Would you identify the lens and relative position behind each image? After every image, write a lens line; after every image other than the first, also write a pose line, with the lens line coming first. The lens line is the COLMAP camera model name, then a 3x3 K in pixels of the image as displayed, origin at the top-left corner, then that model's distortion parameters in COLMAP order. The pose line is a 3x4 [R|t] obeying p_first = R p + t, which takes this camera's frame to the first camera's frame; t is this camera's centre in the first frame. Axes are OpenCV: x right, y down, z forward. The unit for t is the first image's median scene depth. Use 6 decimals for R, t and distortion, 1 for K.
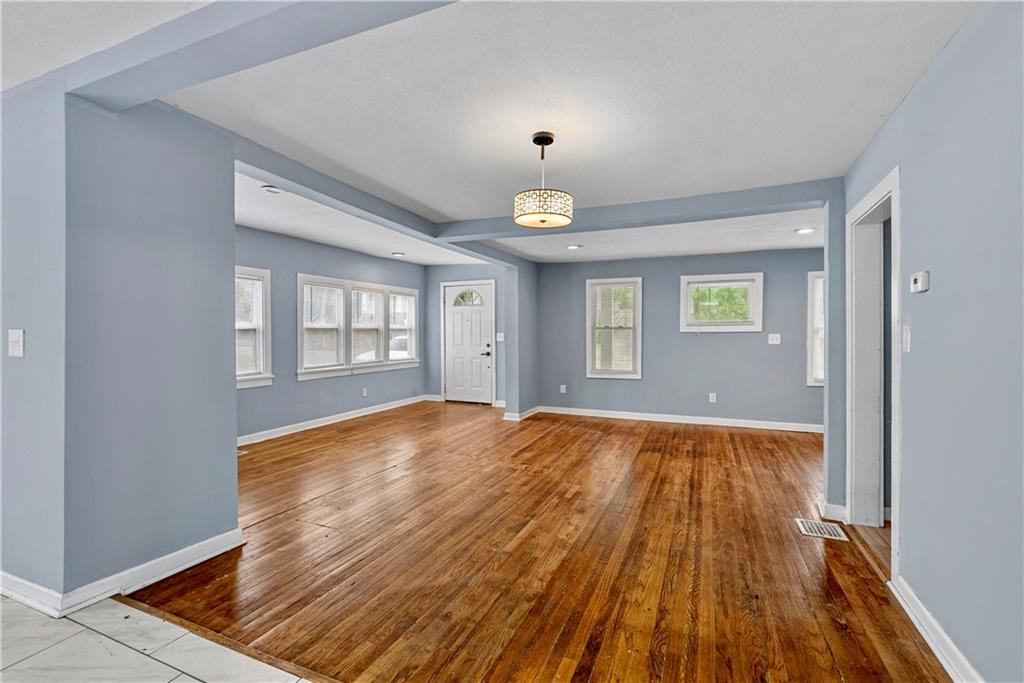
lens RADIAL K [[468.3, 0, 505.3], [0, 468.3, 338.0], [0, 0, 1]] dist [-0.002236, 0.000139]
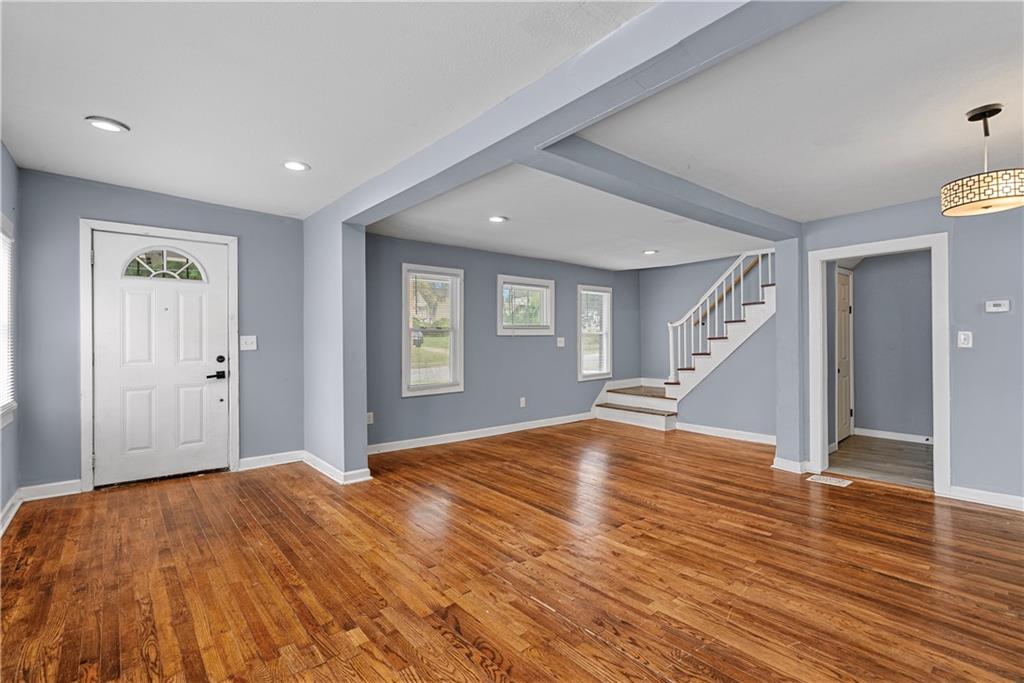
lens RADIAL K [[468.3, 0, 509.1], [0, 468.3, 340.0], [0, 0, 1]] dist [-0.002236, 0.000139]
pose [[0.443259, -0.004787, 0.896381, -0.442292], [0.008262, 0.999965, 0.001254, -0.004327], [-0.896356, 0.006850, 0.443283, 0.571320]]
